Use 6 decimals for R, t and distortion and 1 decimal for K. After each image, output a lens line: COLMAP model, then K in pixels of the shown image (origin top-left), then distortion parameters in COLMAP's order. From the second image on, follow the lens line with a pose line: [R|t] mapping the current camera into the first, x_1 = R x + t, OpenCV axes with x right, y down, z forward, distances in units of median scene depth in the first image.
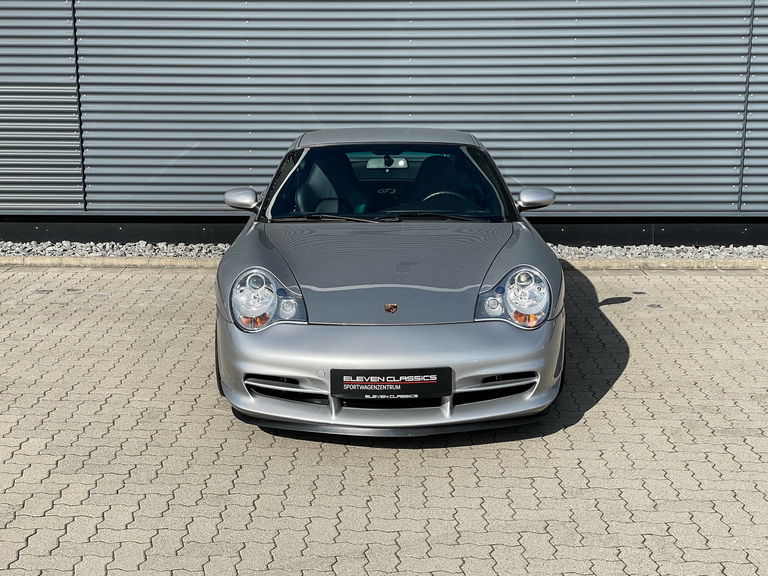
lens RADIAL K [[1252.1, 0, 384.0], [0, 1252.1, 288.0], [0, 0, 1]] dist [0.155004, -0.125011]
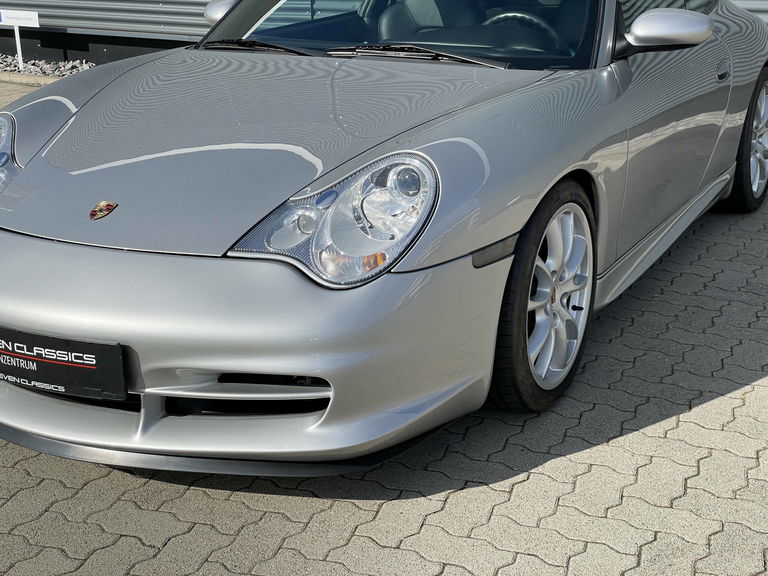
lens RADIAL K [[1252.1, 0, 384.0], [0, 1252.1, 288.0], [0, 0, 1]] dist [0.155004, -0.125011]
pose [[0.872925, 0.138401, -0.467811, 0.354357], [-0.088134, 0.987876, 0.127805, -0.028551], [0.479827, -0.070334, 0.874539, 0.598138]]
